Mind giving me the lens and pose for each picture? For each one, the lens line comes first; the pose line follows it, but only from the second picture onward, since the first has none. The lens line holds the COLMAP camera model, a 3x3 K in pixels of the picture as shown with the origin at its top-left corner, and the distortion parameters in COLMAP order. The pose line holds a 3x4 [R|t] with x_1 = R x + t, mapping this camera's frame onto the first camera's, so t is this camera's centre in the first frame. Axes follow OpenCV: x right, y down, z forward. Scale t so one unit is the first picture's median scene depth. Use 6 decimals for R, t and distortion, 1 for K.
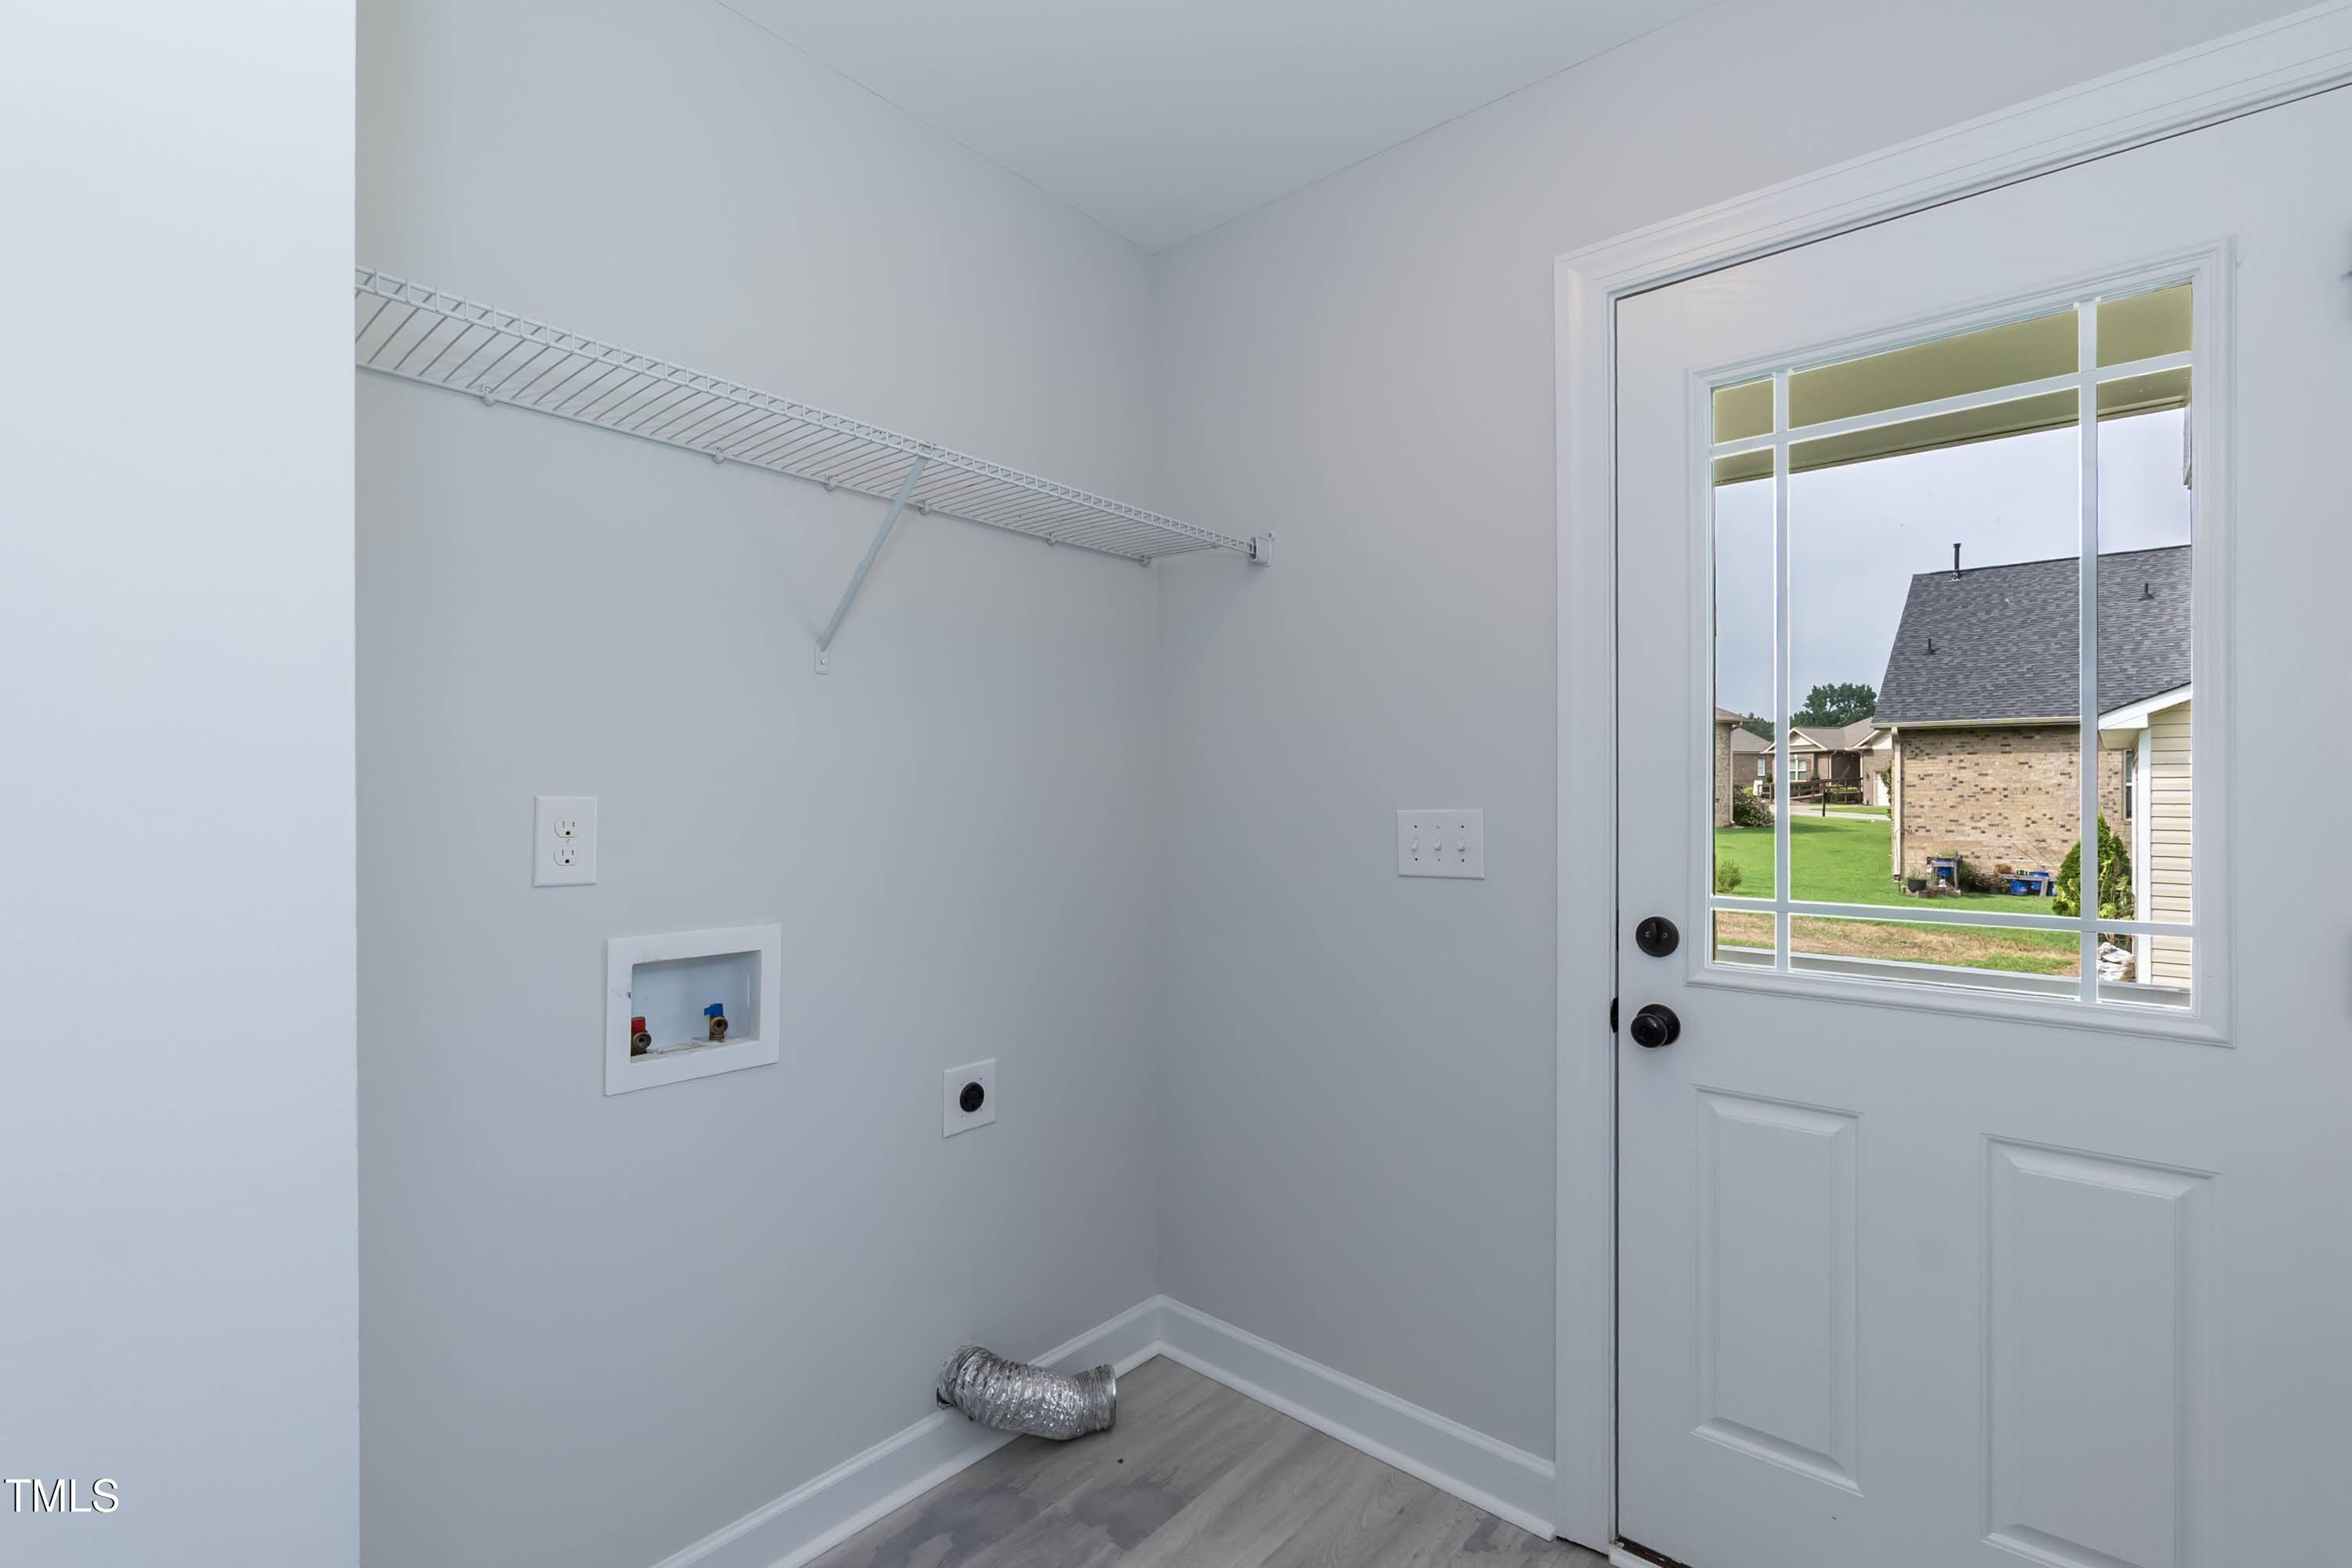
lens RADIAL K [[1056.1, 0, 1176.0], [0, 1056.1, 784.0], [0, 0, 1]] dist [-0.002011, -0.000162]
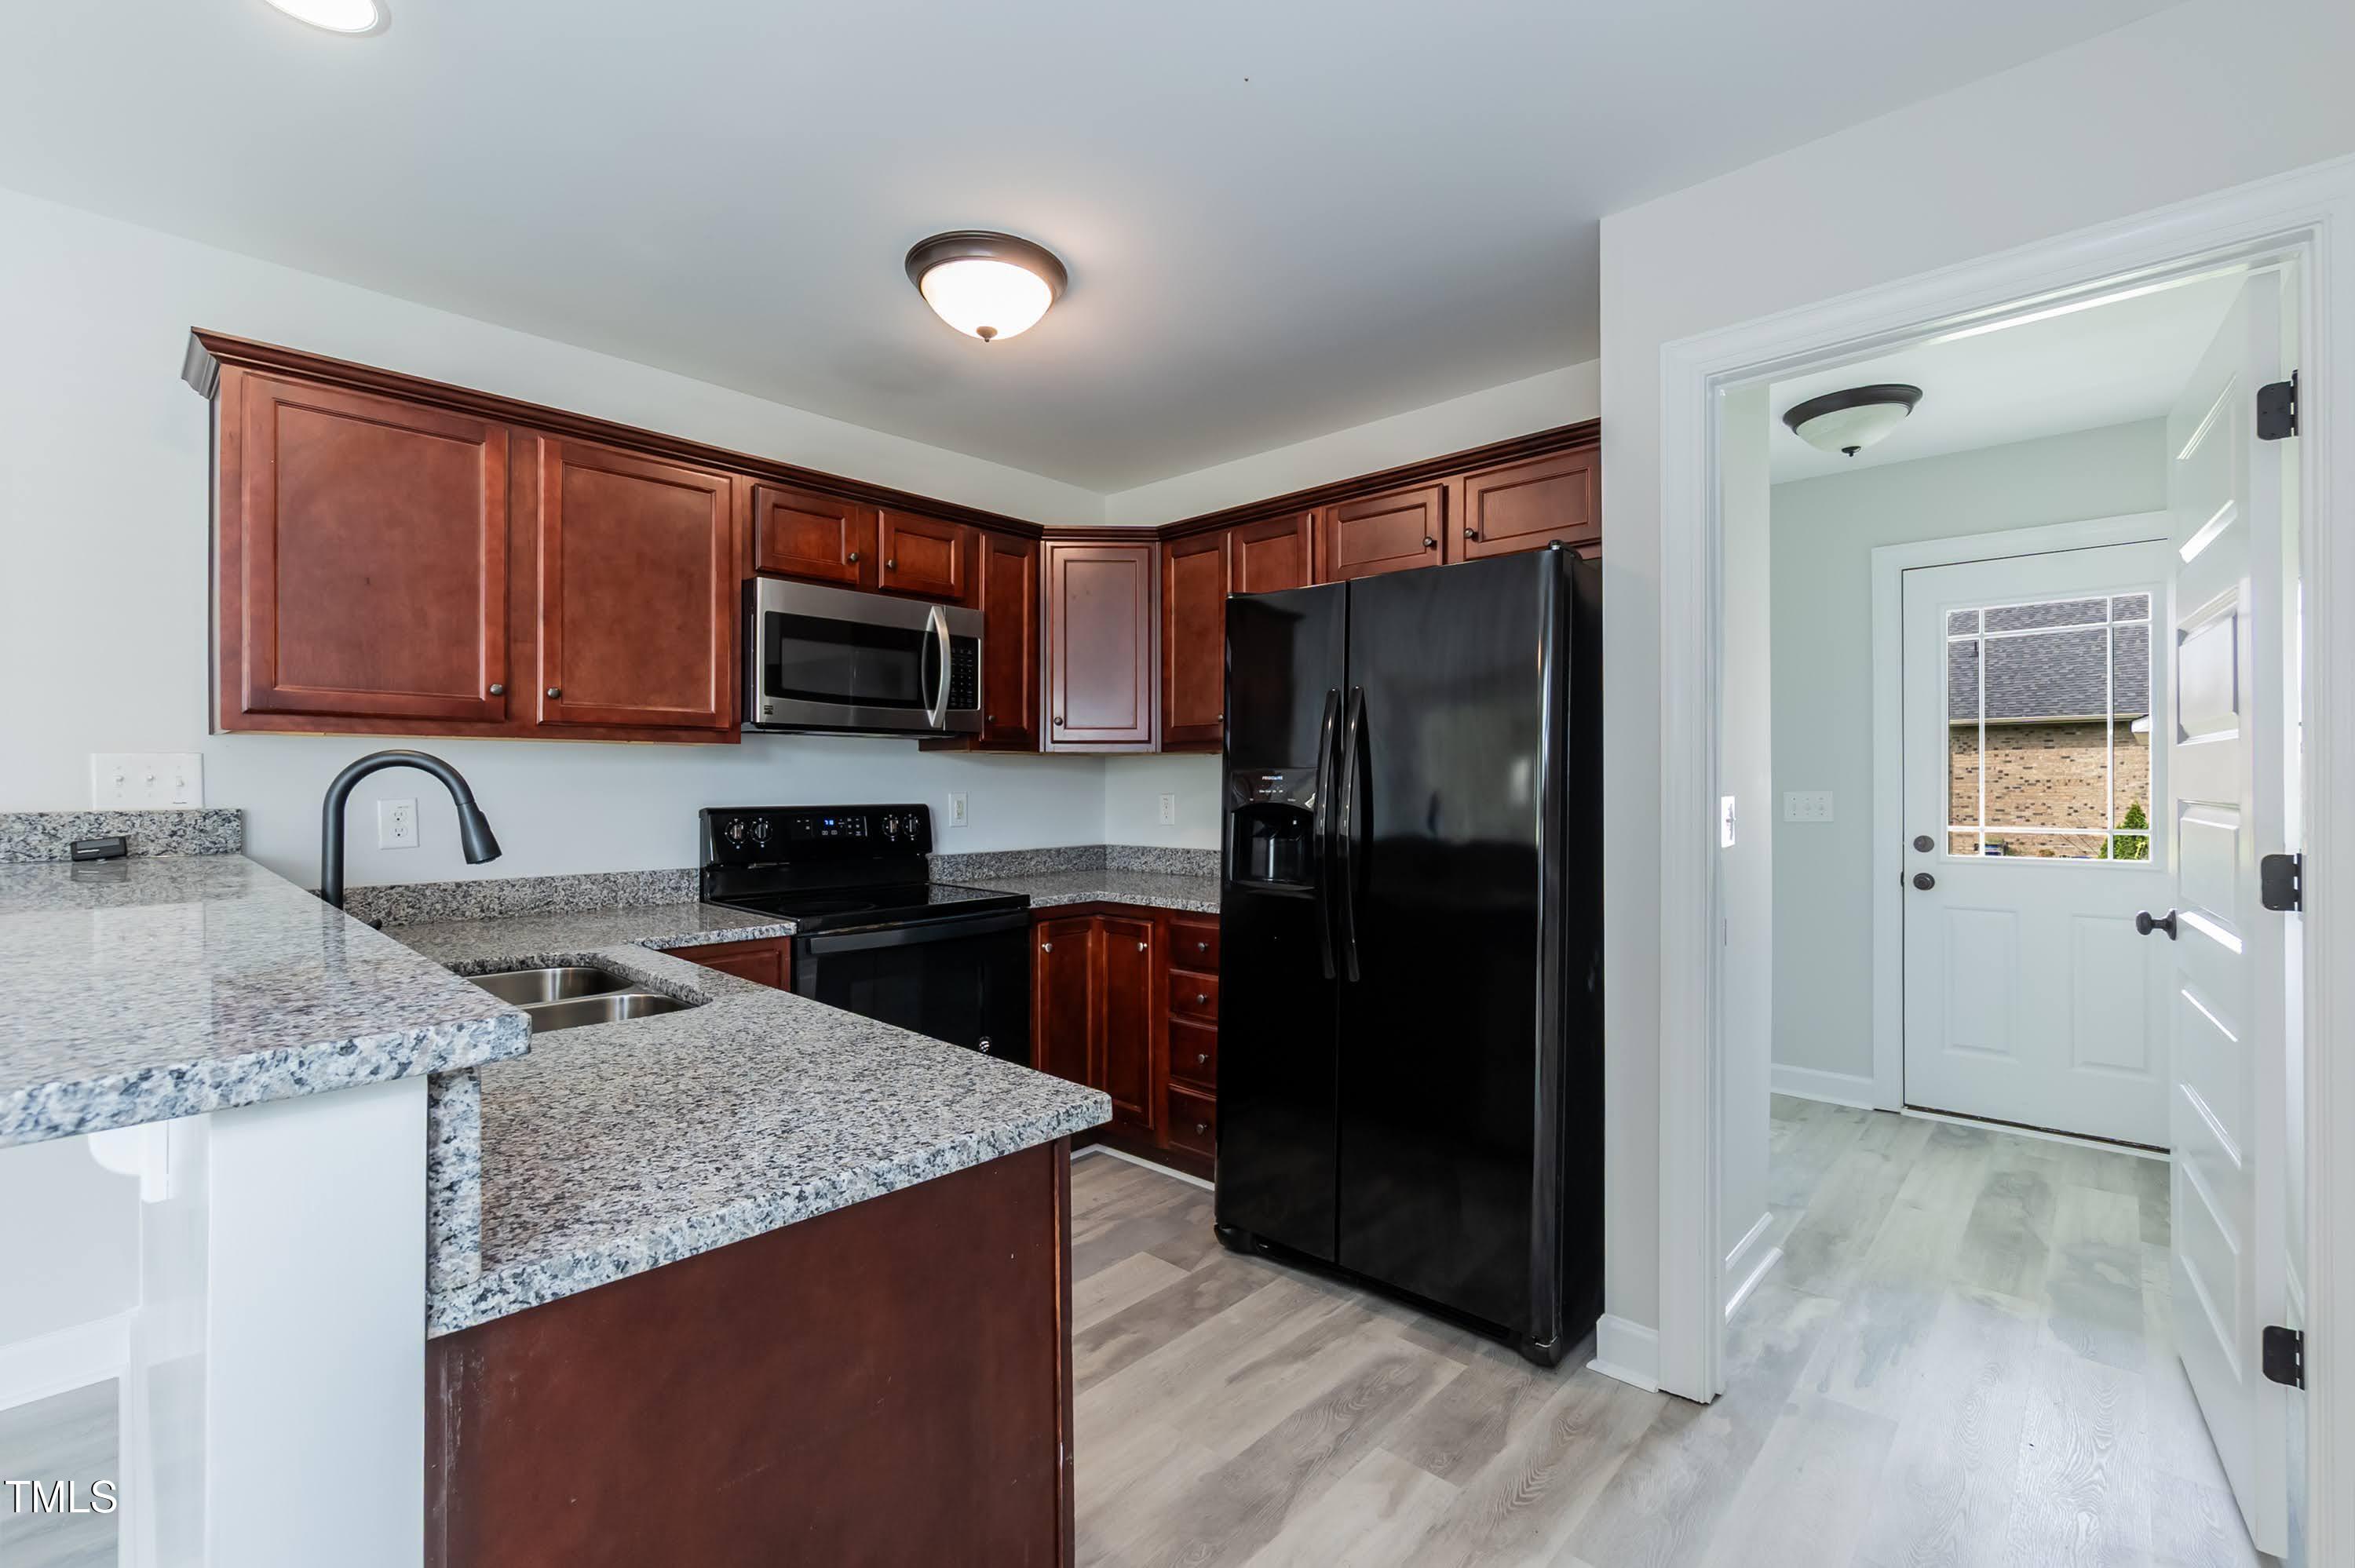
lens RADIAL K [[1032.4, 0, 1177.5], [0, 1032.4, 784.0], [0, 0, 1]] dist [0.000949, 0.000331]
pose [[0.999499, -0.005070, -0.031245, -0.079870], [0.005180, 0.999981, 0.003411, -0.000307], [0.031227, -0.003572, 0.999506, -0.095213]]
